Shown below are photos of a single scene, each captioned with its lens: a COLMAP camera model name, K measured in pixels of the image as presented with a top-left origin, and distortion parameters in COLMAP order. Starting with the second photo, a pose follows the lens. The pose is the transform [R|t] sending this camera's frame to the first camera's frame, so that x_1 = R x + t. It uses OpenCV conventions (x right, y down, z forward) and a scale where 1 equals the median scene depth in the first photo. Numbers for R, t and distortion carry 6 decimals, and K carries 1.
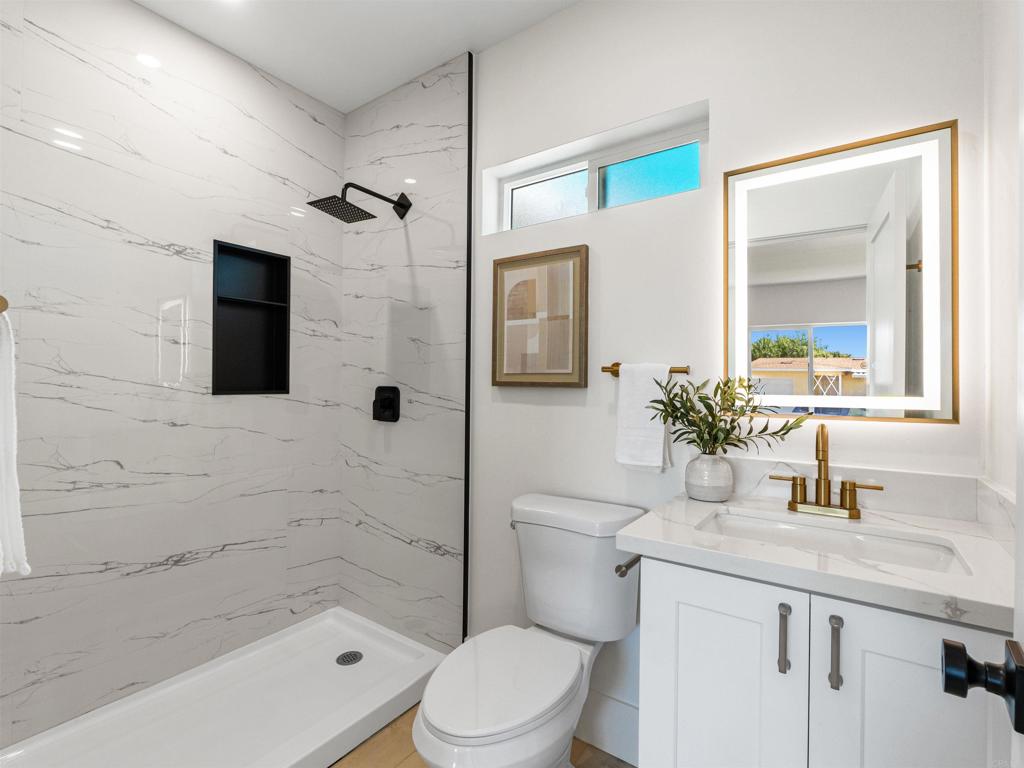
lens RADIAL K [[485.2, 0, 507.0], [0, 485.2, 380.5], [0, 0, 1]] dist [-0.002563, 0.000133]
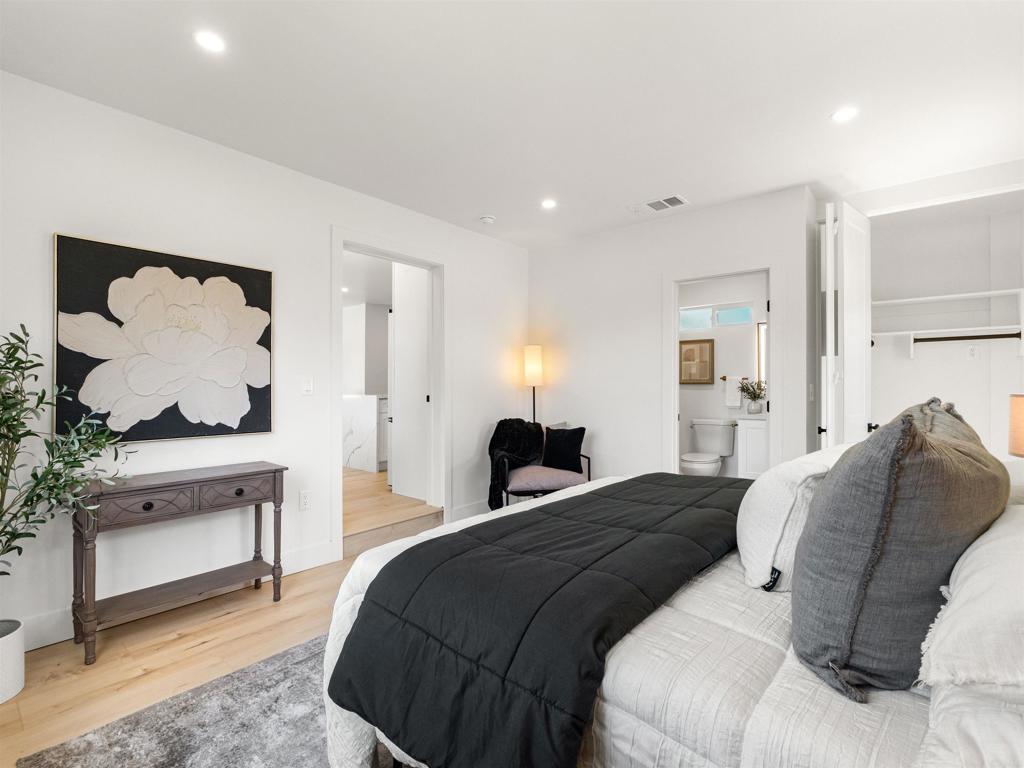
lens RADIAL K [[485.2, 0, 507.0], [0, 485.2, 380.5], [0, 0, 1]] dist [-0.002563, 0.000133]
pose [[0.996322, -0.009893, -0.085112, -0.942625], [0.009753, 0.999950, -0.002054, -0.015008], [0.085128, 0.001216, 0.996369, -2.348399]]
